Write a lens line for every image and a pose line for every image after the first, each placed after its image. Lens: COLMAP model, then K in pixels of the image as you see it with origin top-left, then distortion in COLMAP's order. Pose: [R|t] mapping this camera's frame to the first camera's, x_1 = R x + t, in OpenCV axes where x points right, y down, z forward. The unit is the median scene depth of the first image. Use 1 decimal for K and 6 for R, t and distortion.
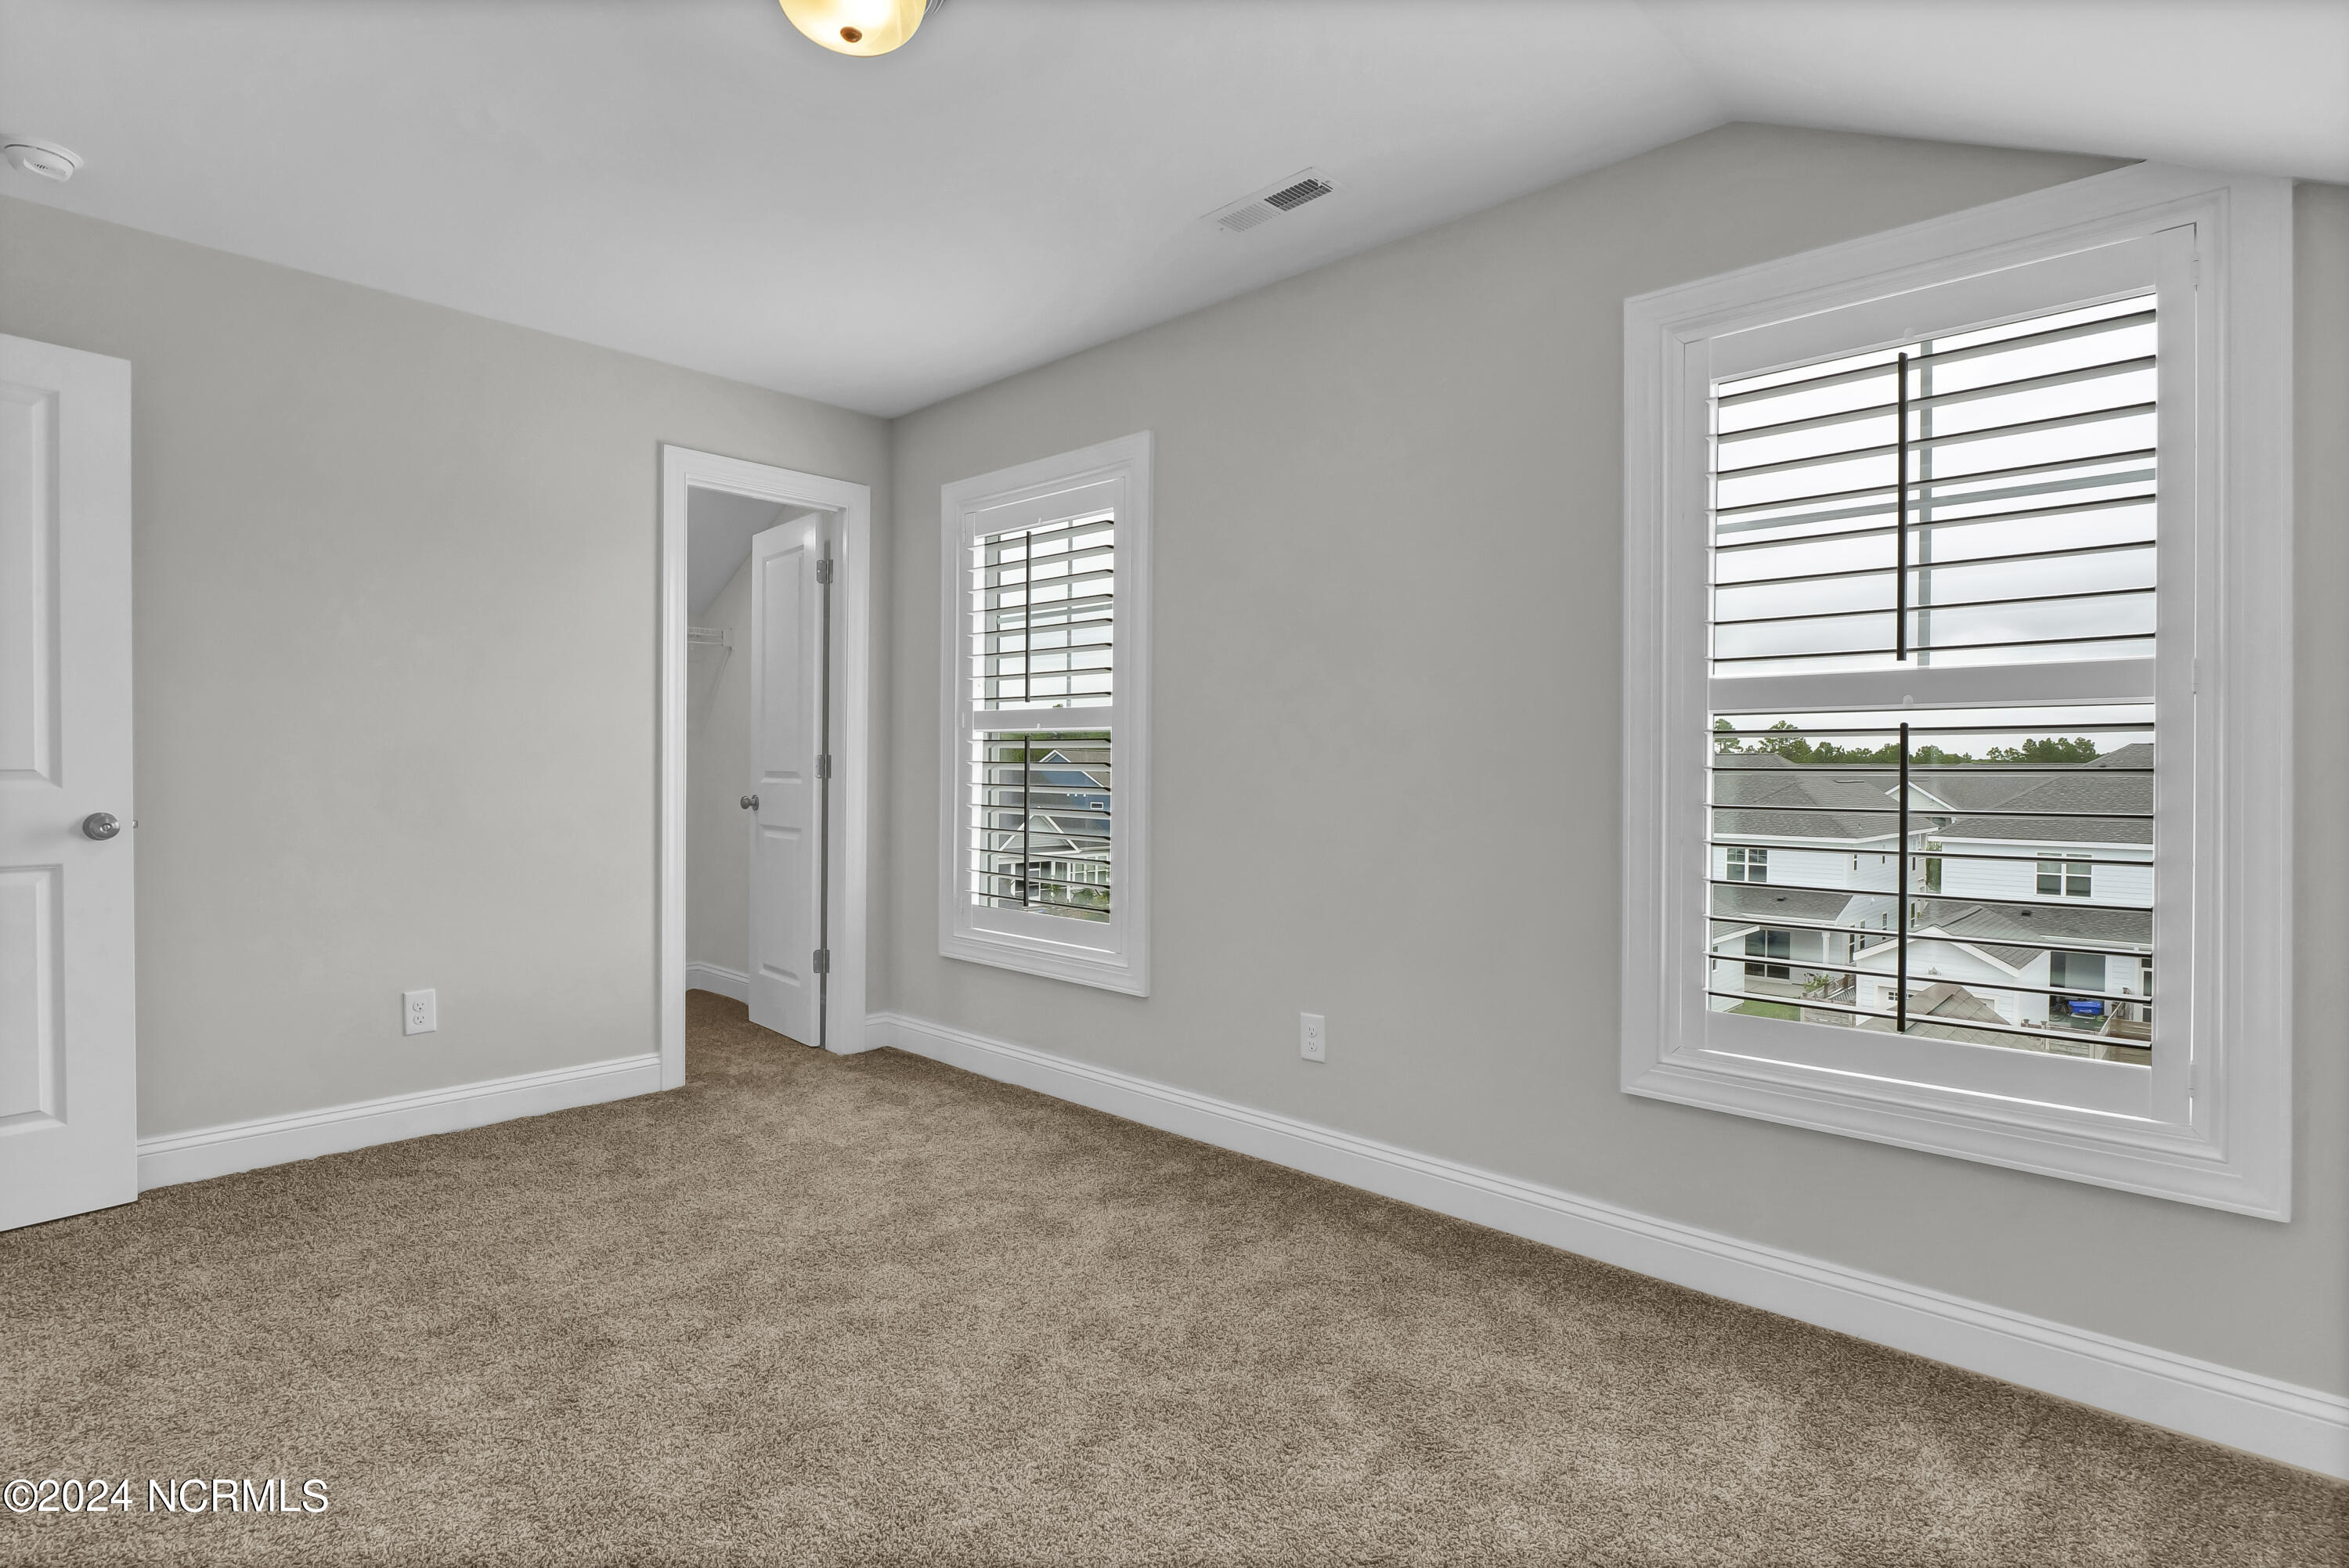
lens RADIAL K [[1200.6, 0, 1181.2], [0, 1200.6, 770.0], [0, 0, 1]] dist [0.000112, -0.000007]
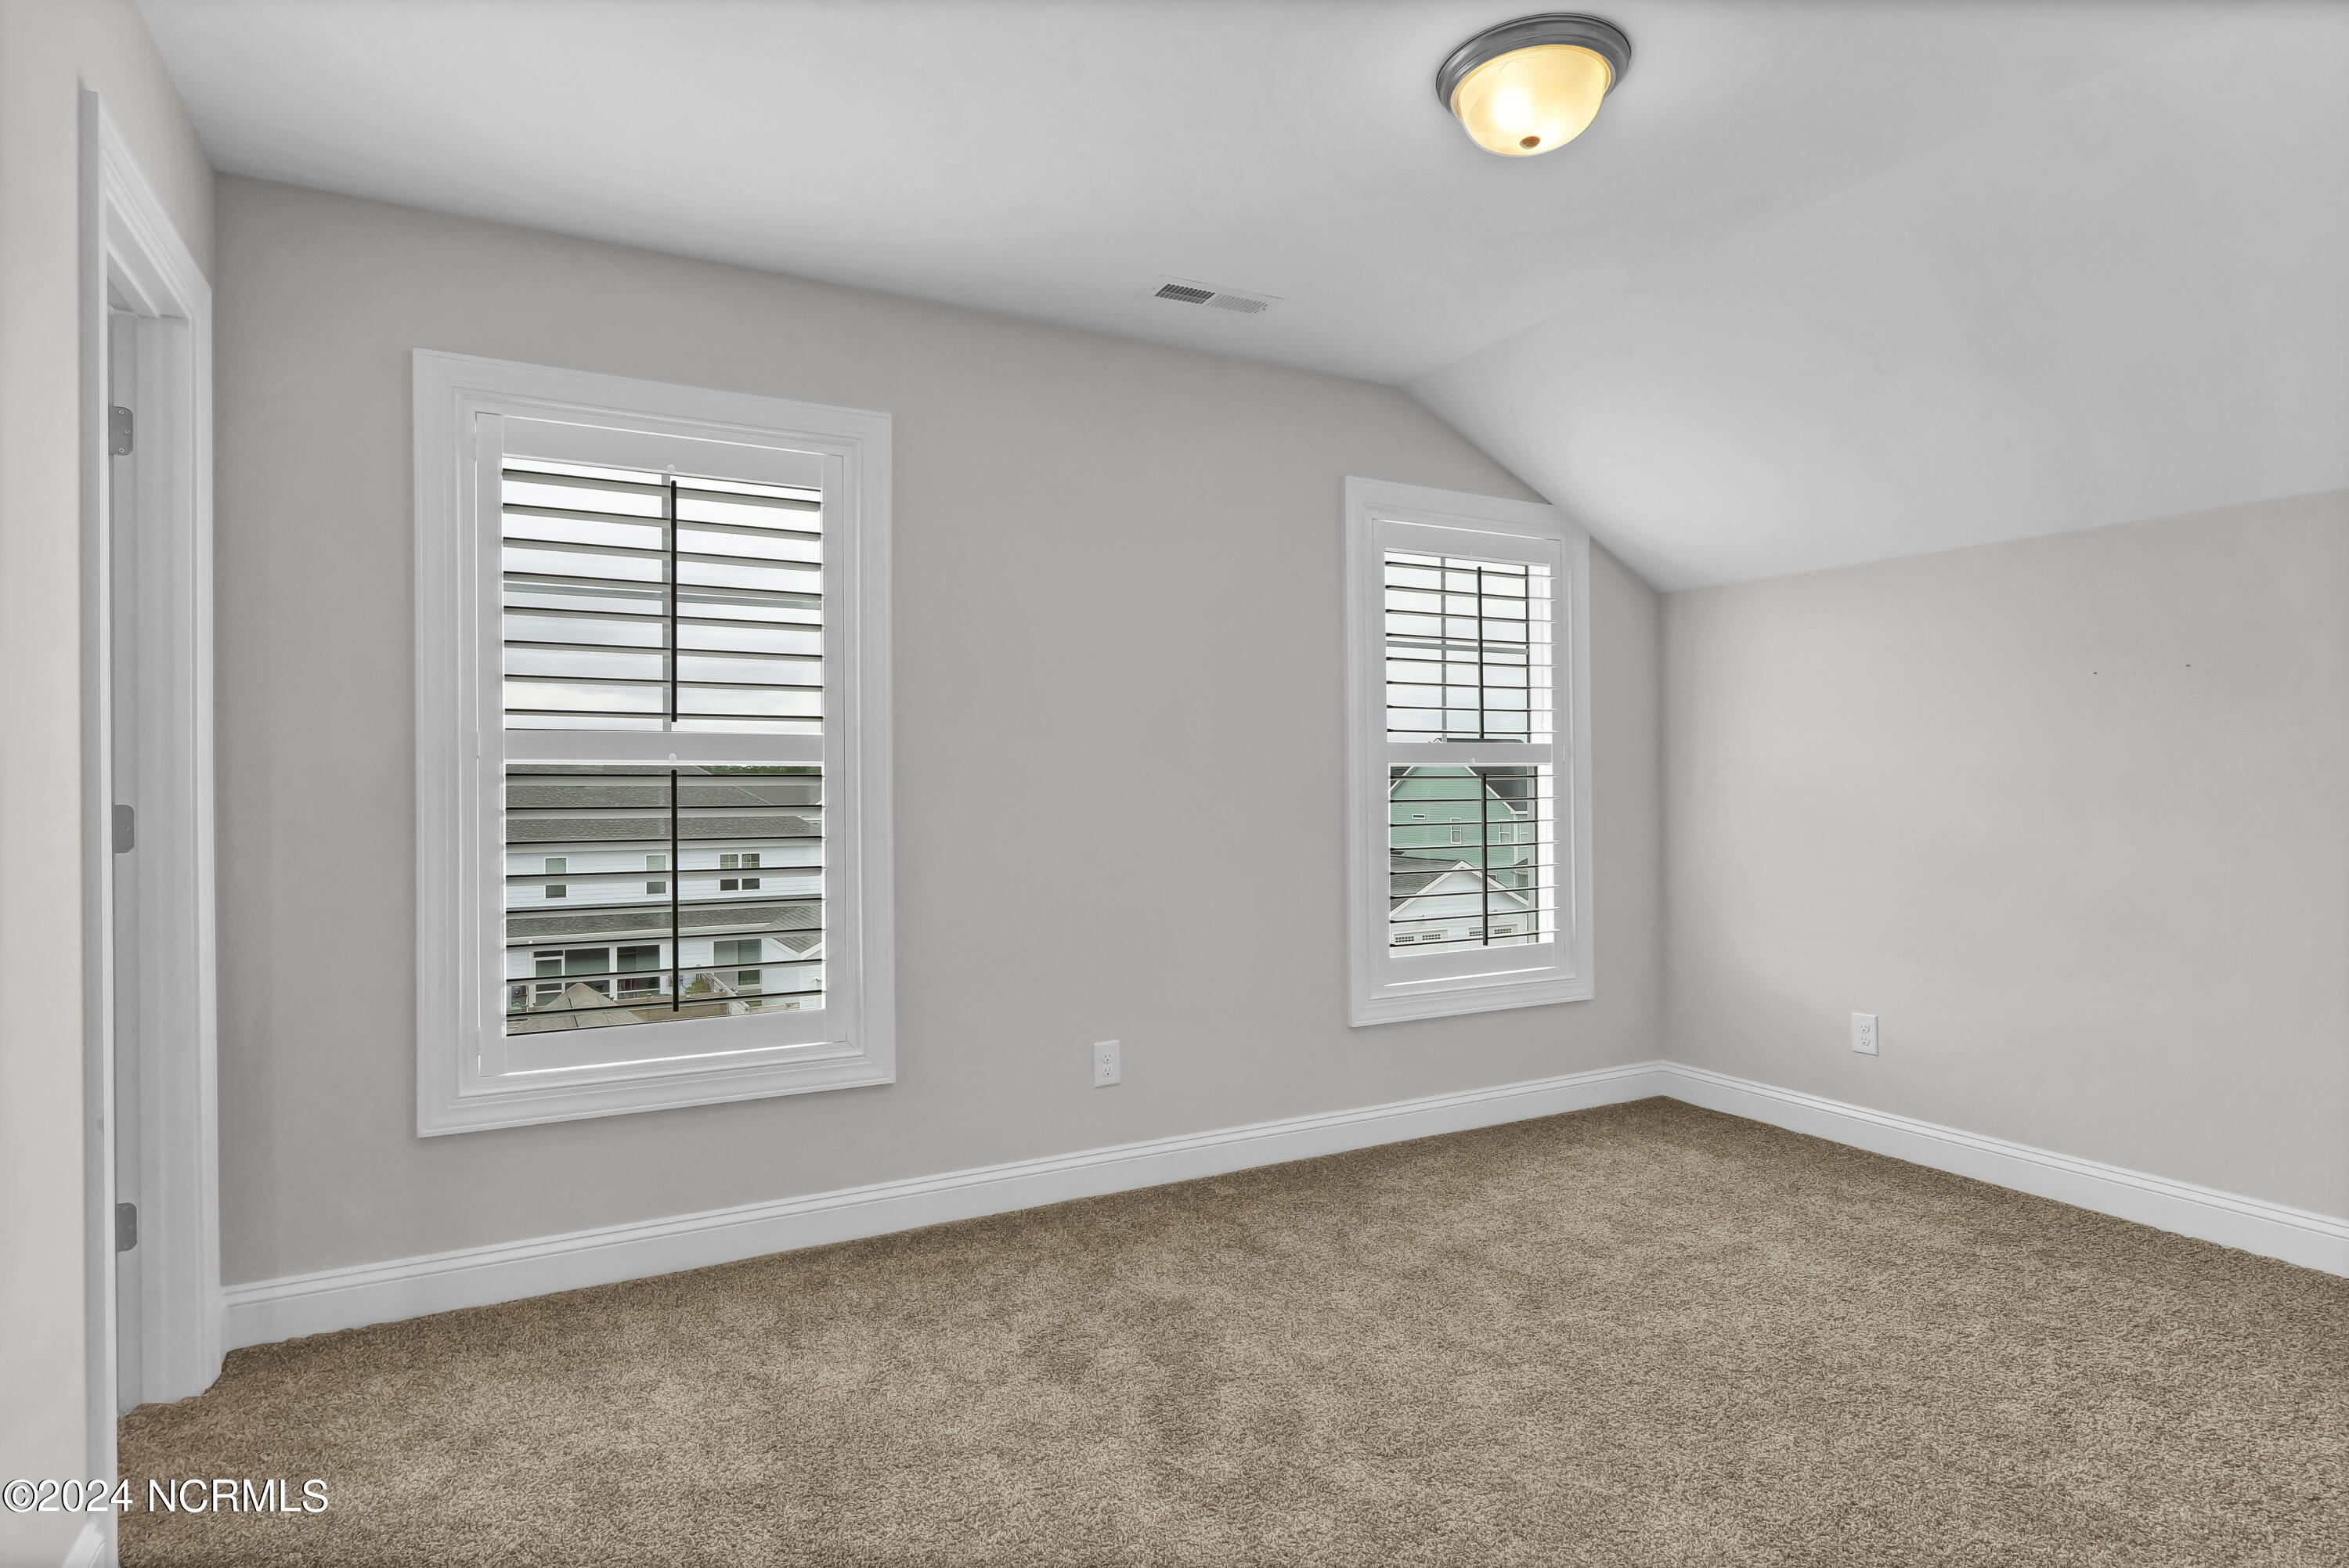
lens RADIAL K [[1226.7, 0, 1162.9], [0, 1226.7, 767.6], [0, 0, 1]] dist [-0.000820, -0.000026]
pose [[0.306363, 0.004565, 0.951904, -0.894513], [0.006349, 0.999956, -0.006839, -0.027627], [-0.951894, 0.008139, 0.306320, 0.622104]]
